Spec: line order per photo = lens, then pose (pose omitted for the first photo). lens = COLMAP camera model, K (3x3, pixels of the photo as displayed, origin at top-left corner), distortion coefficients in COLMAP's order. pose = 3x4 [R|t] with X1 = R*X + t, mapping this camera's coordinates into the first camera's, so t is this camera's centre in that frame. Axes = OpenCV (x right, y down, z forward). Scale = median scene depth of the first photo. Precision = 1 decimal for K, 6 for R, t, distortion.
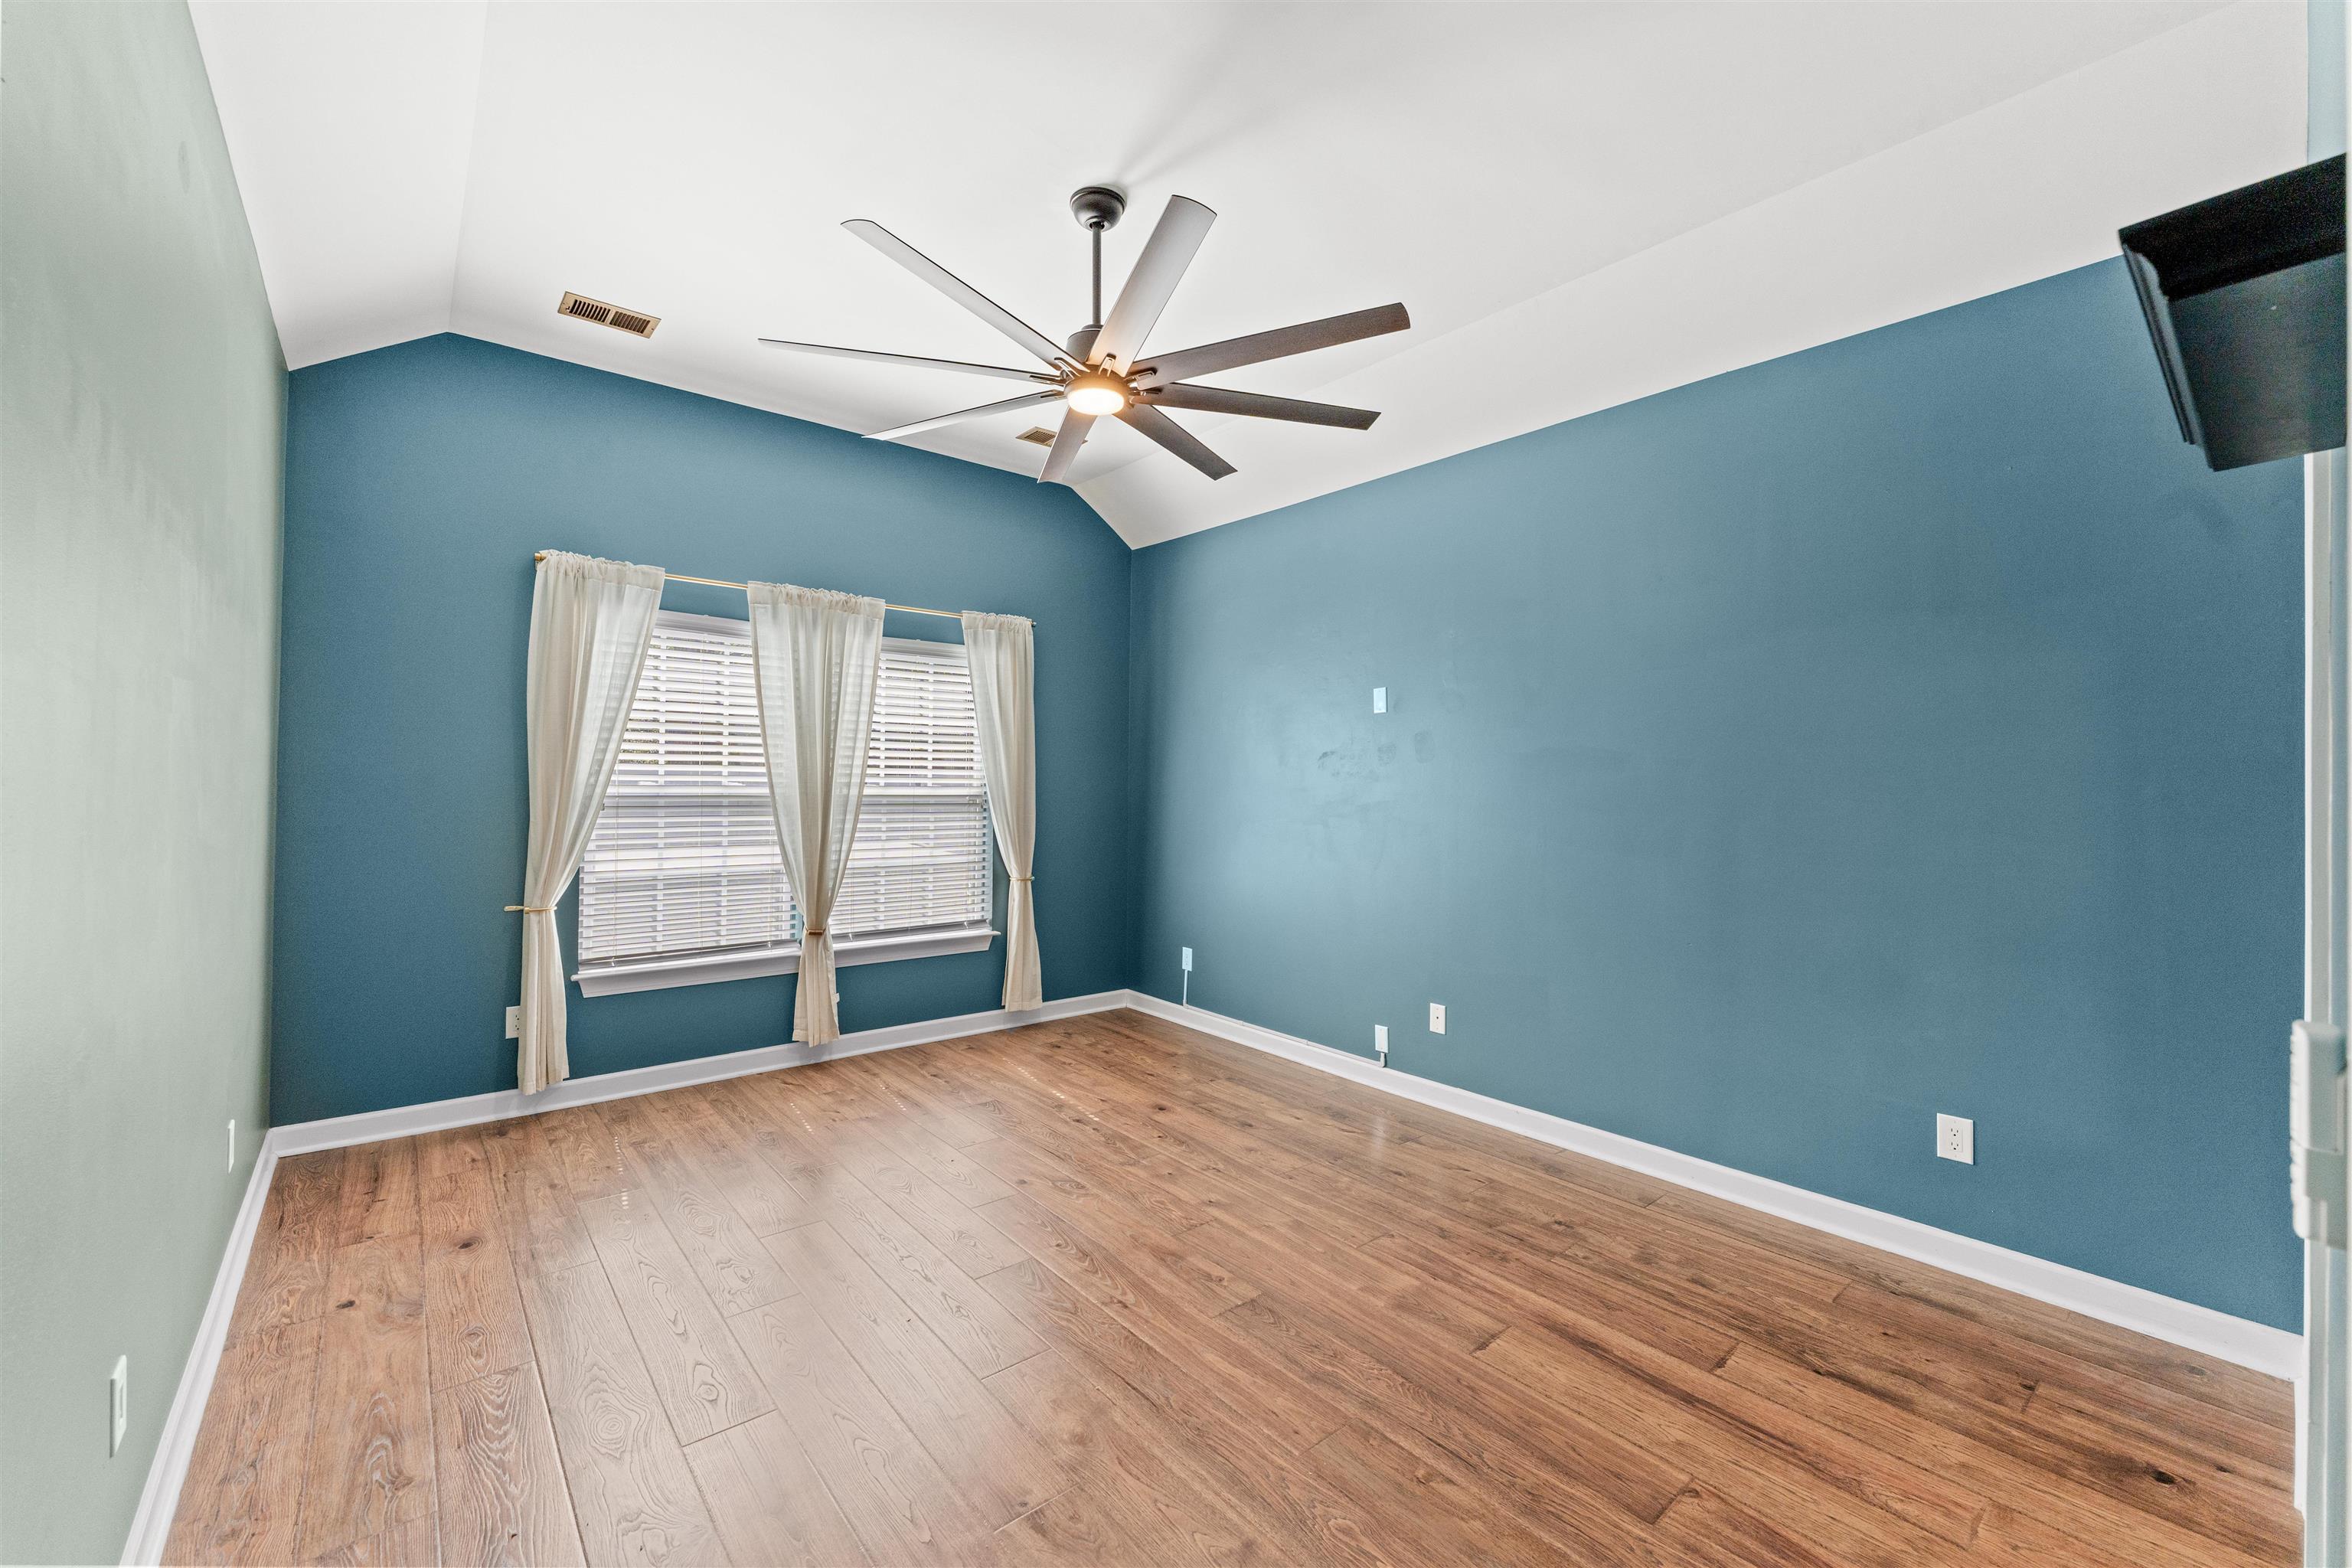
lens RADIAL K [[942.2, 0, 1181.8], [0, 942.2, 793.1], [0, 0, 1]] dist [-0.002284, -0.000233]
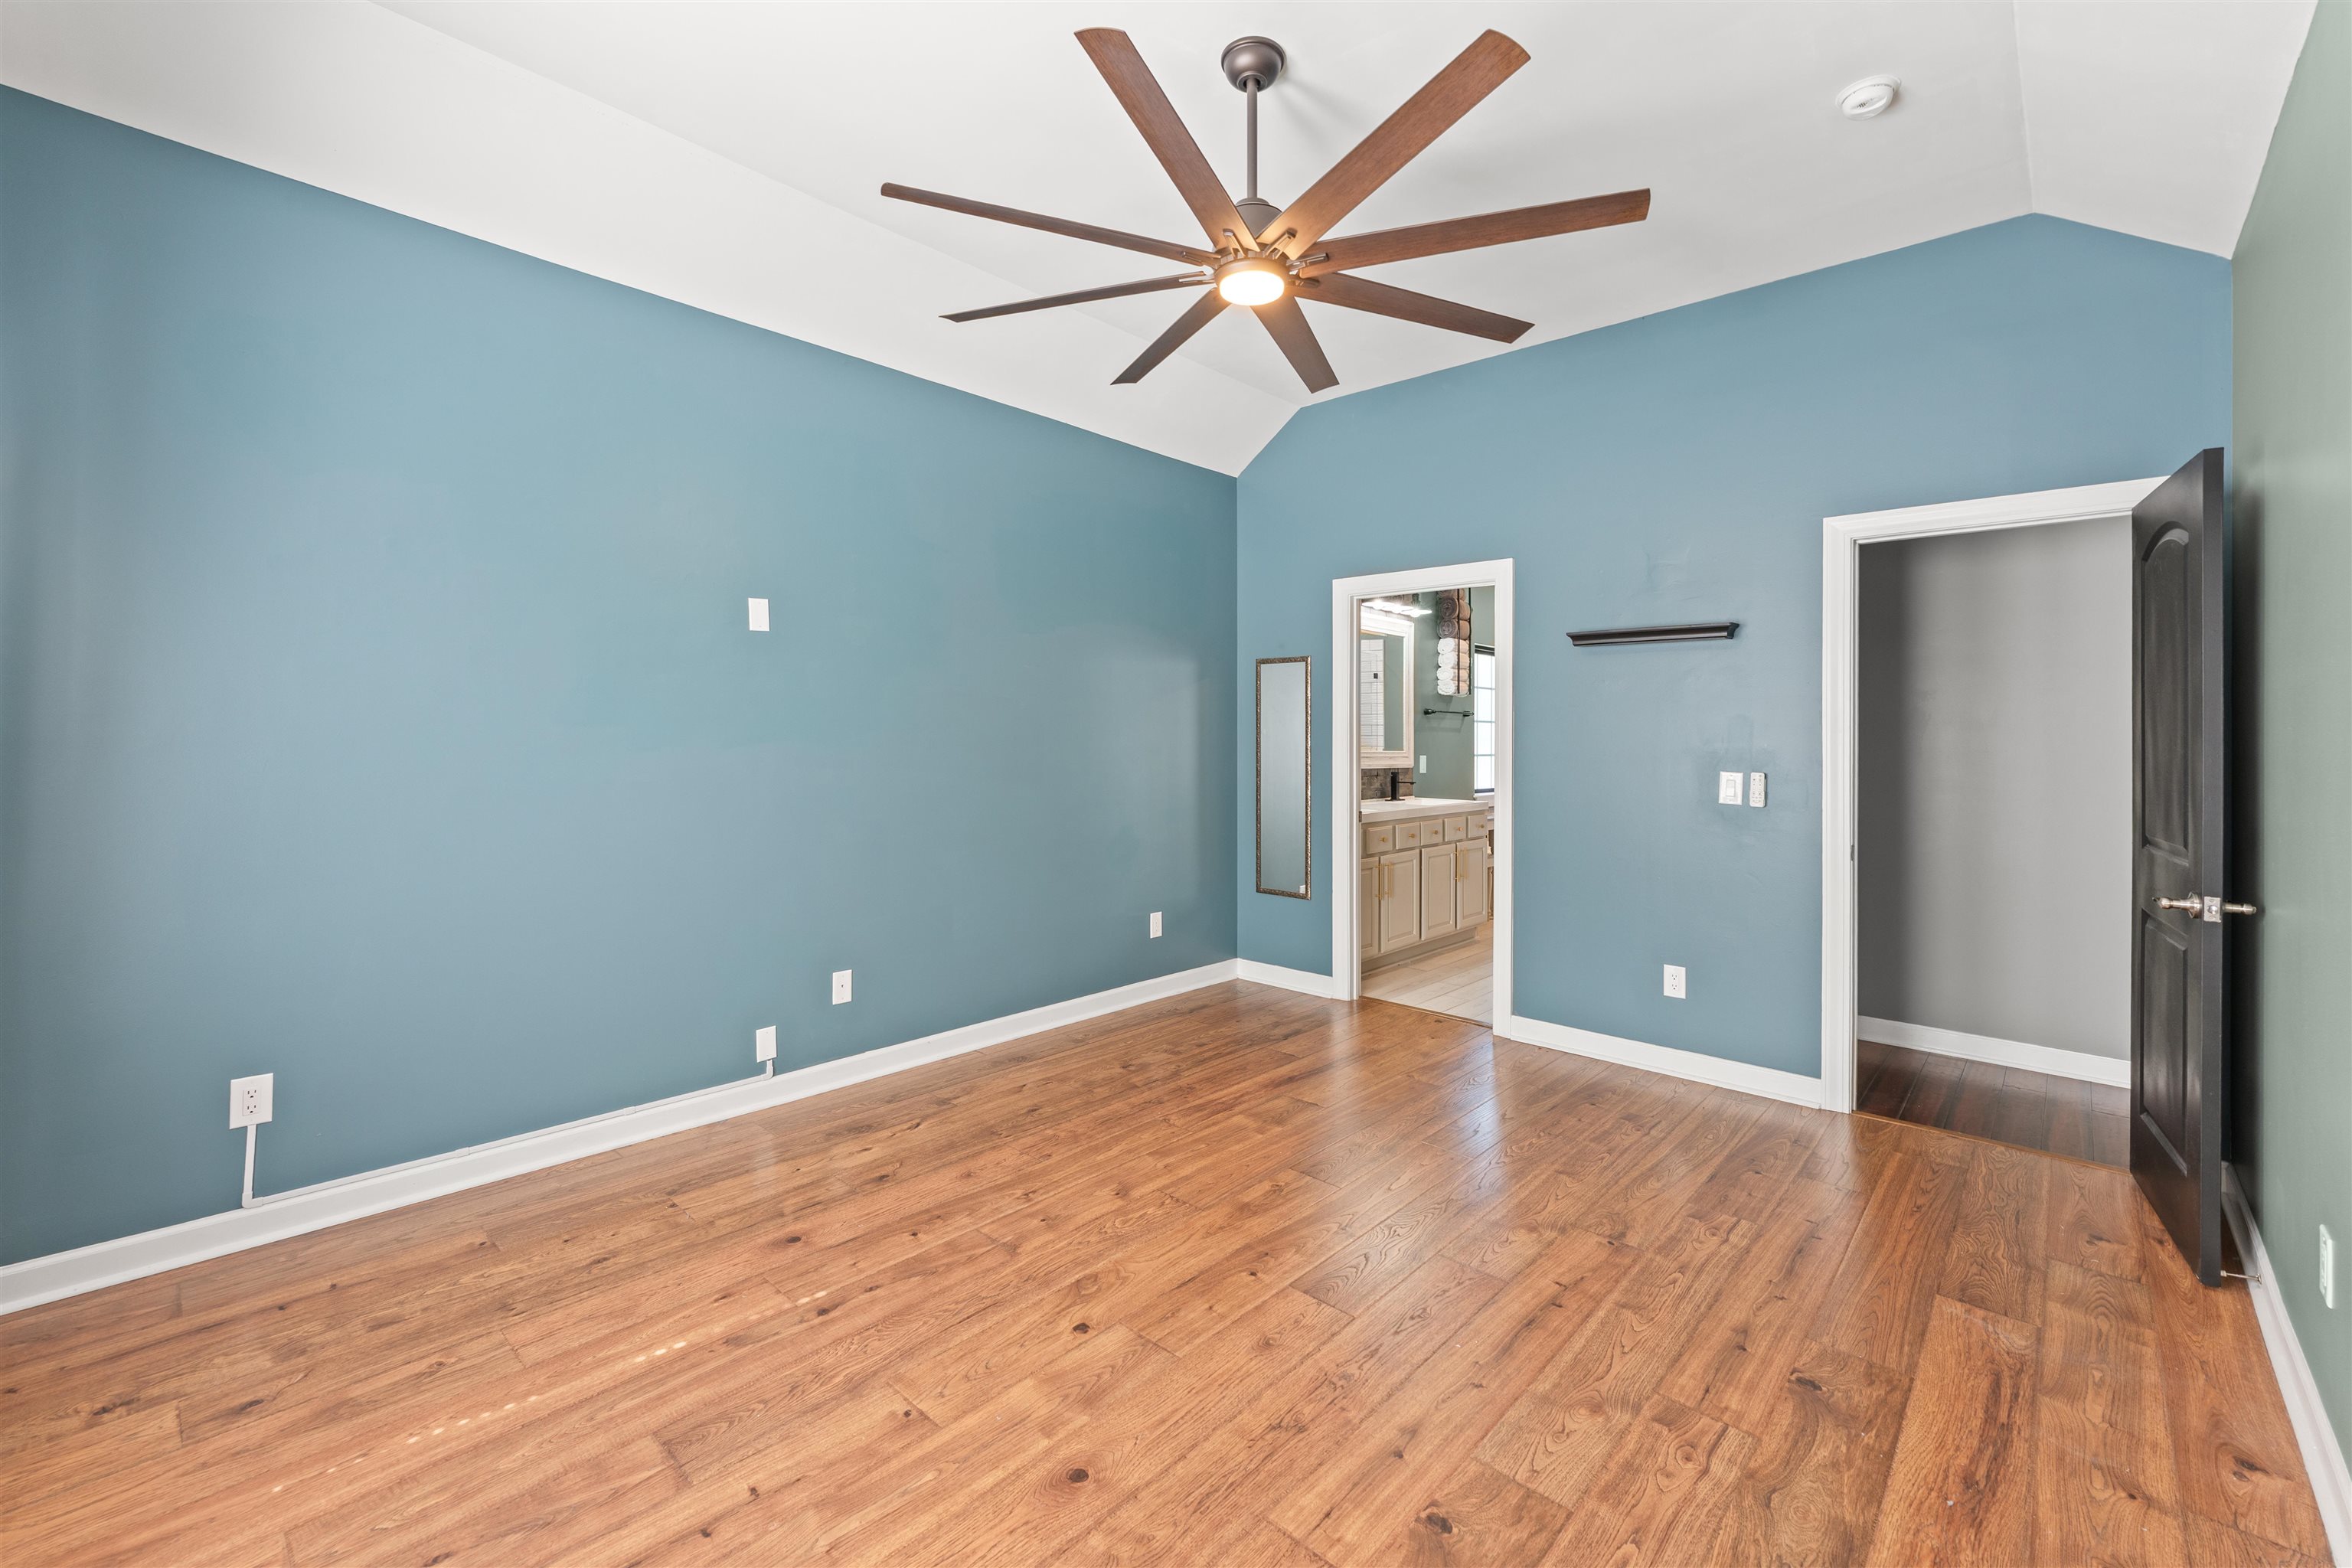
lens RADIAL K [[942.2, 0, 1185.6], [0, 942.2, 771.2], [0, 0, 1]] dist [-0.002284, -0.000233]
pose [[-0.114336, -0.050468, 0.992159, -0.757029], [-0.001076, 0.998714, 0.050678, -0.010980], [-0.993442, 0.004726, -0.114244, 0.929512]]
